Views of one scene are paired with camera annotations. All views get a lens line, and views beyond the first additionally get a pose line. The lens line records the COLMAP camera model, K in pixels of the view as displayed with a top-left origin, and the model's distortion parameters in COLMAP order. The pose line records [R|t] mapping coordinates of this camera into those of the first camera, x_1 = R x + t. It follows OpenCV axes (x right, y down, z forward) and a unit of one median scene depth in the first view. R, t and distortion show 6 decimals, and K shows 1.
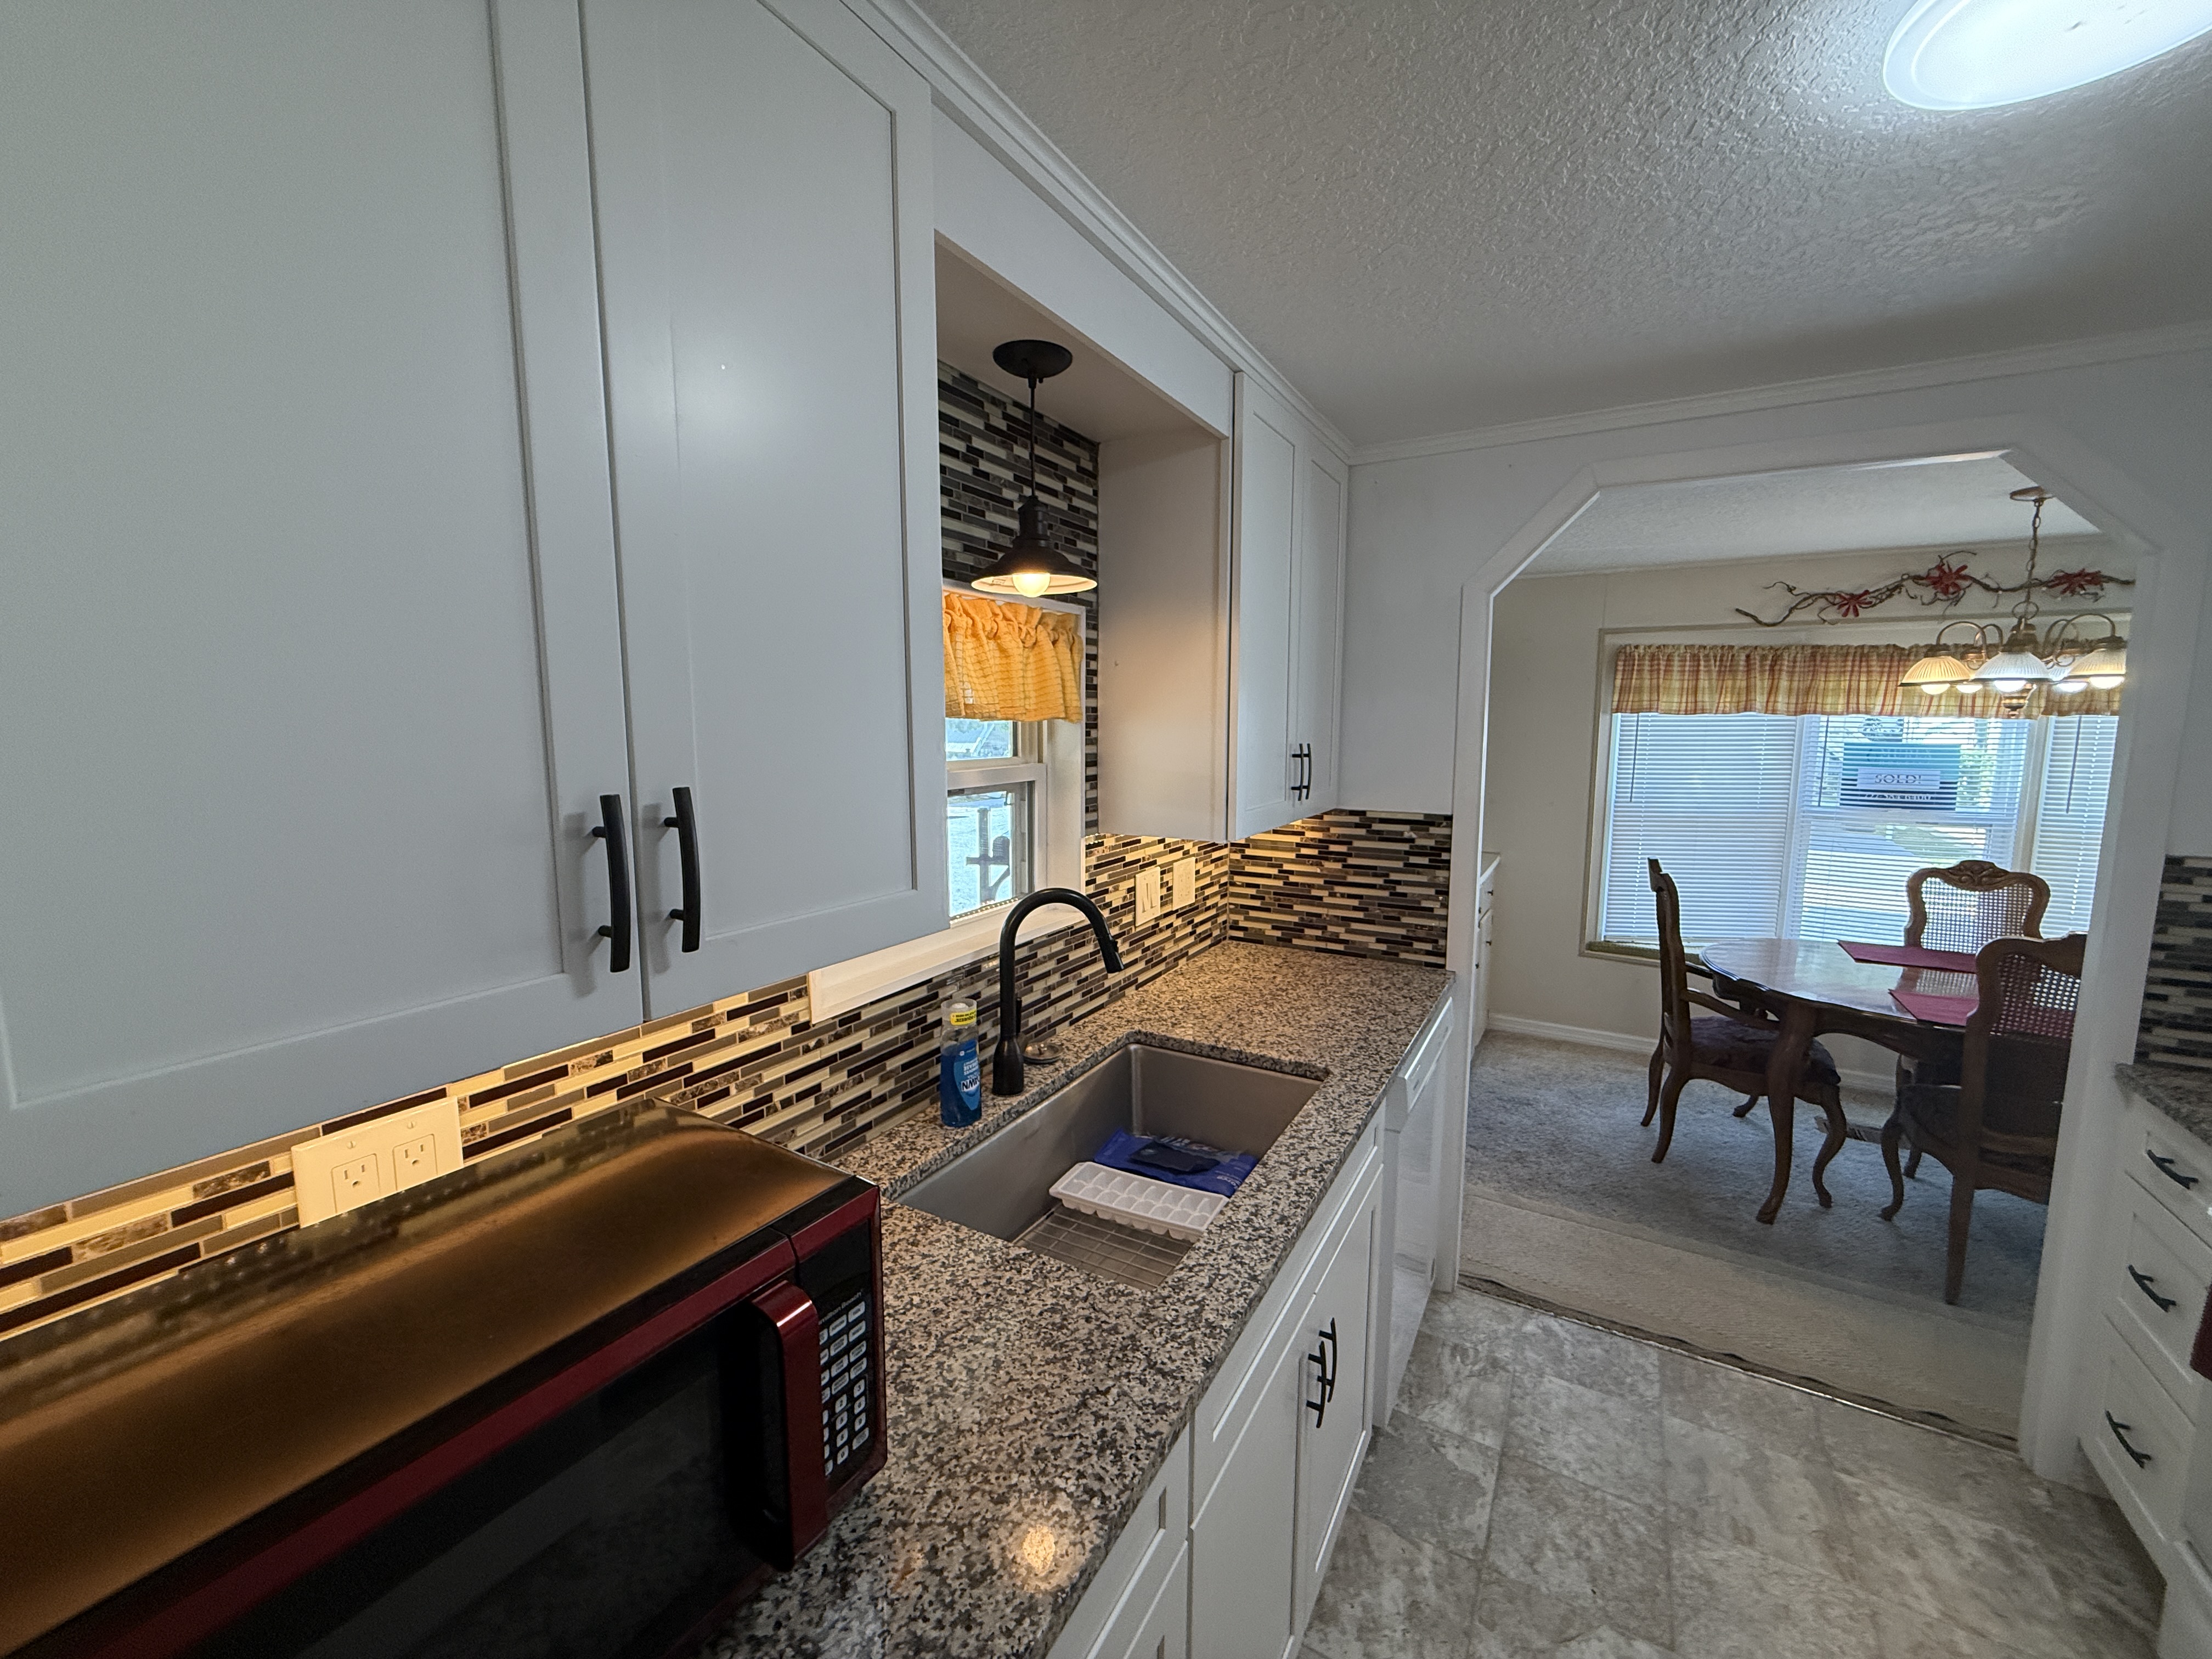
lens RADIAL K [[882.3, 0, 1105.8], [0, 882.3, 828.6], [0, 0, 1]] dist [-0.000288, 0.000013]
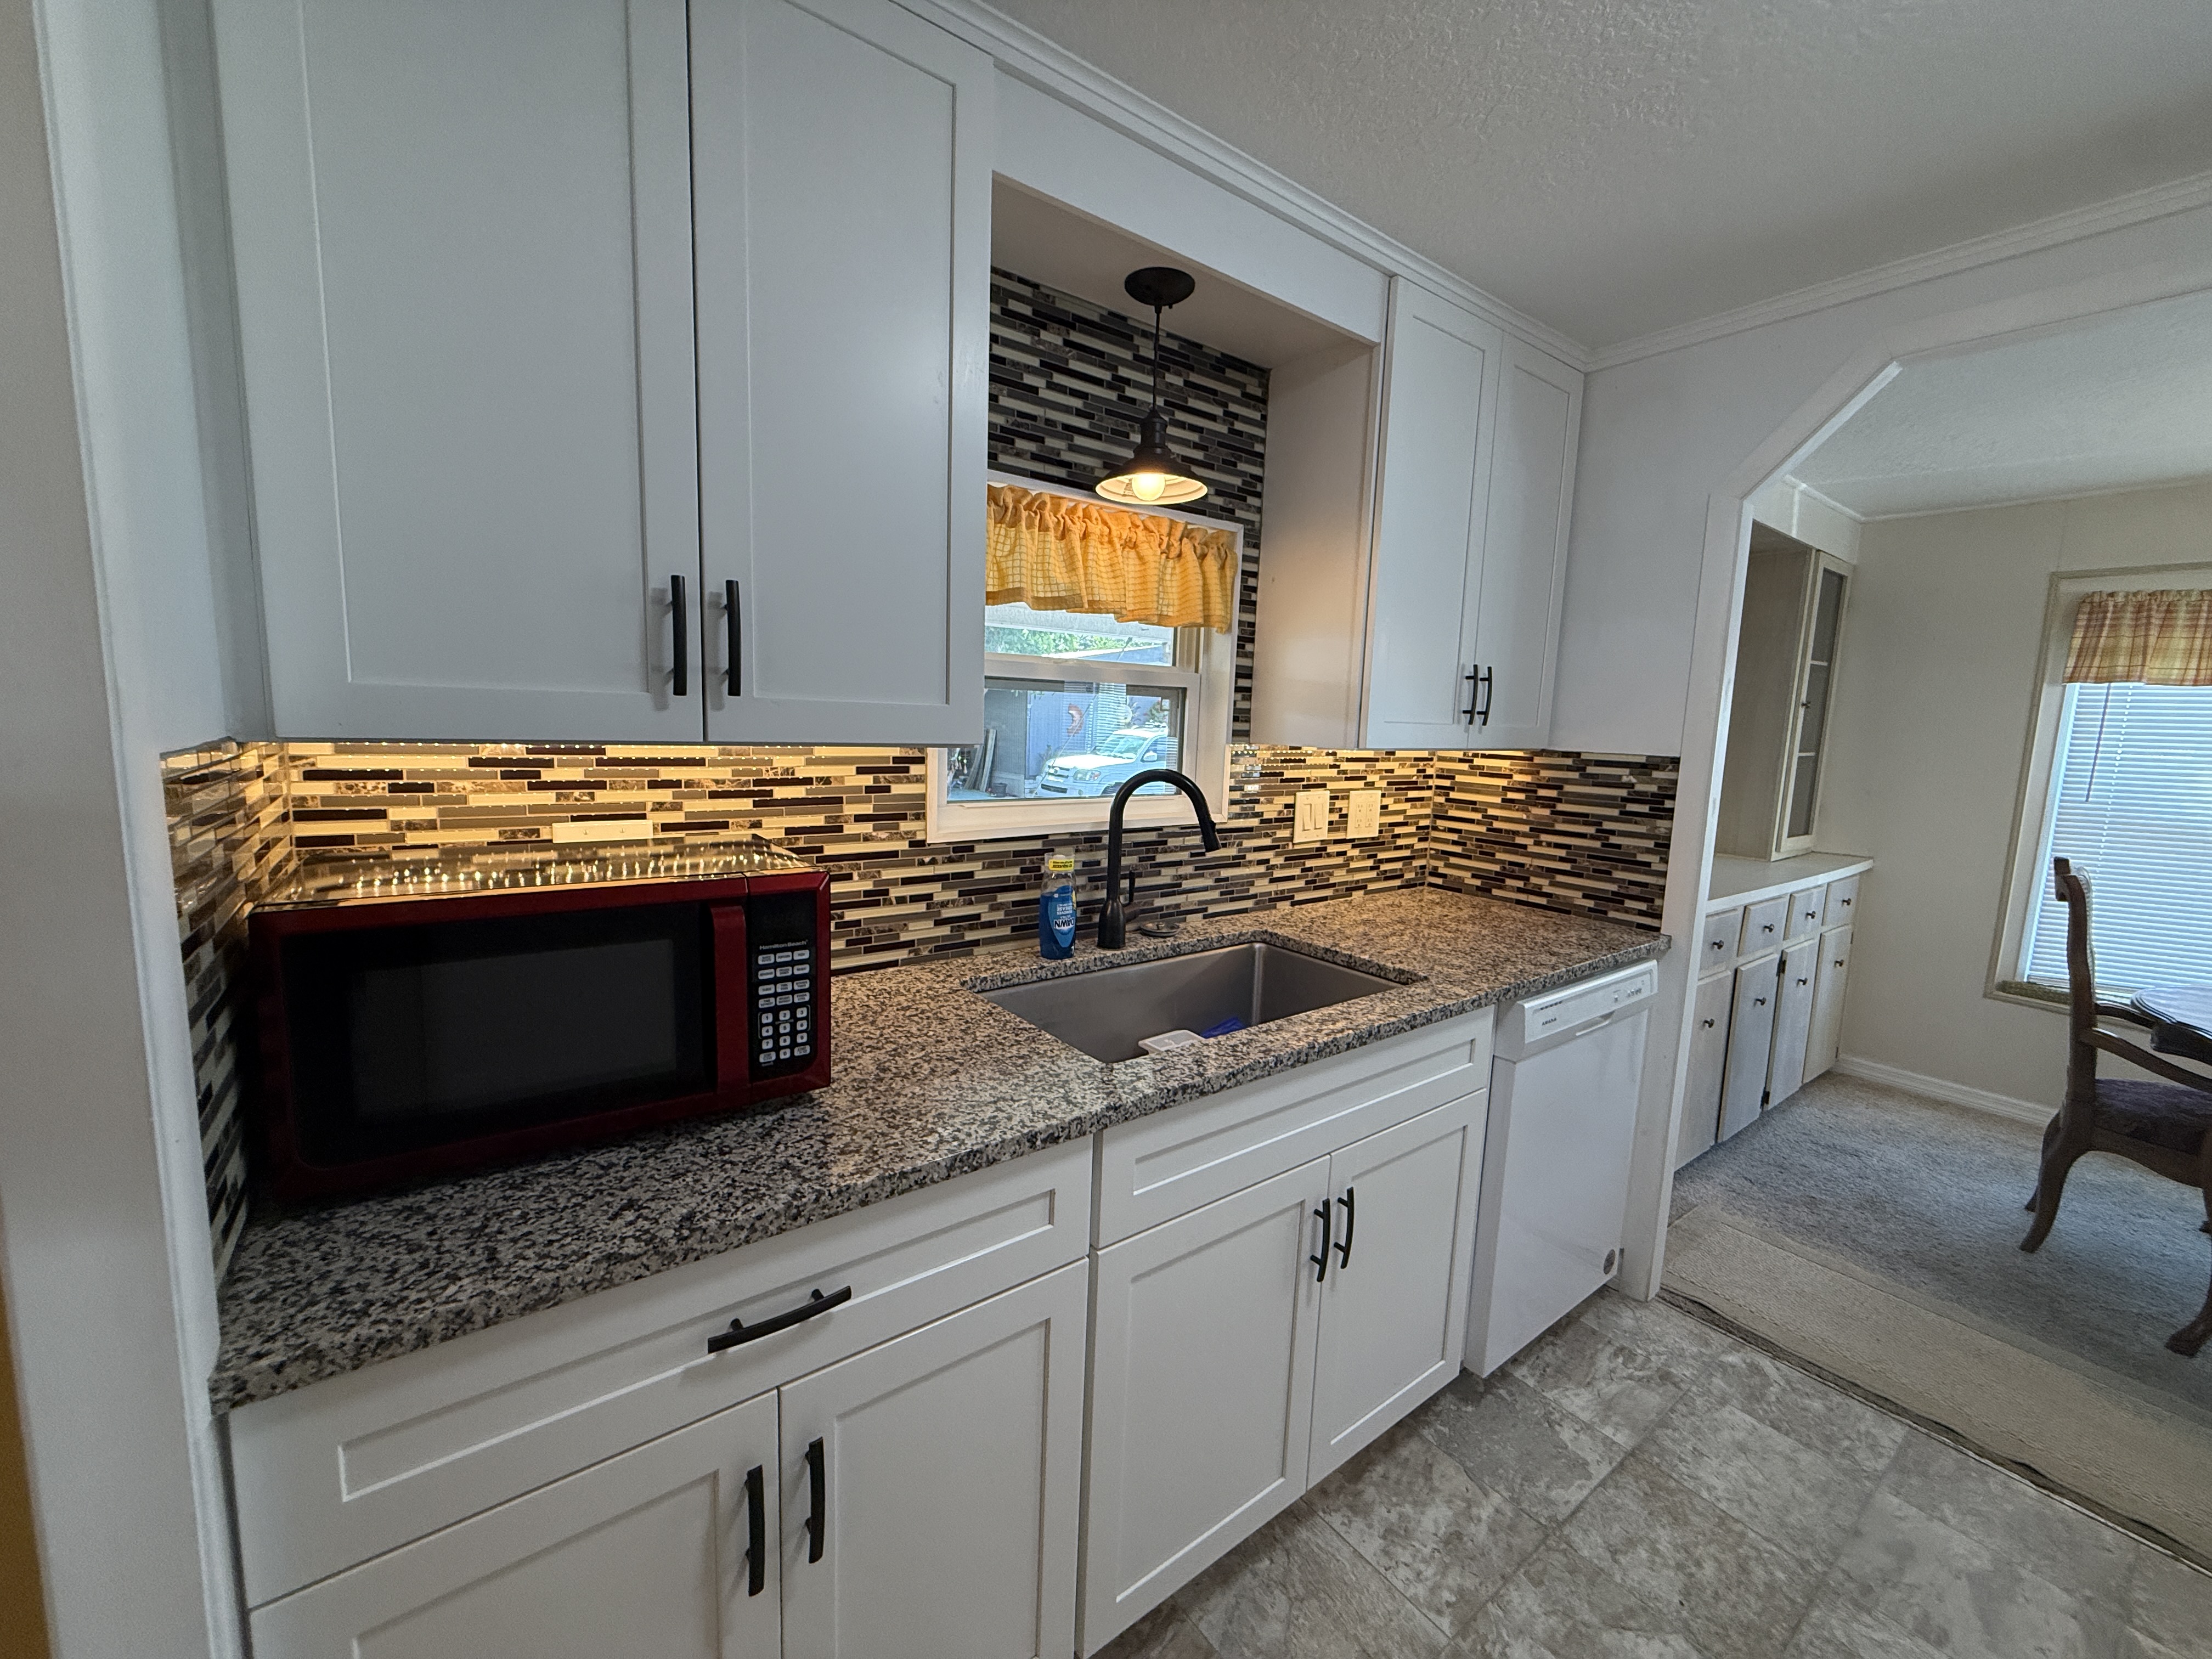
lens RADIAL K [[881.4, 0, 1106.0], [0, 881.4, 829.5], [0, 0, 1]] dist [0.001150, -0.000005]
pose [[0.919829, 0.080386, -0.383996, 0.250725], [-0.080645, 0.996623, 0.015456, 0.106975], [0.383942, 0.016750, 0.923205, -0.038802]]
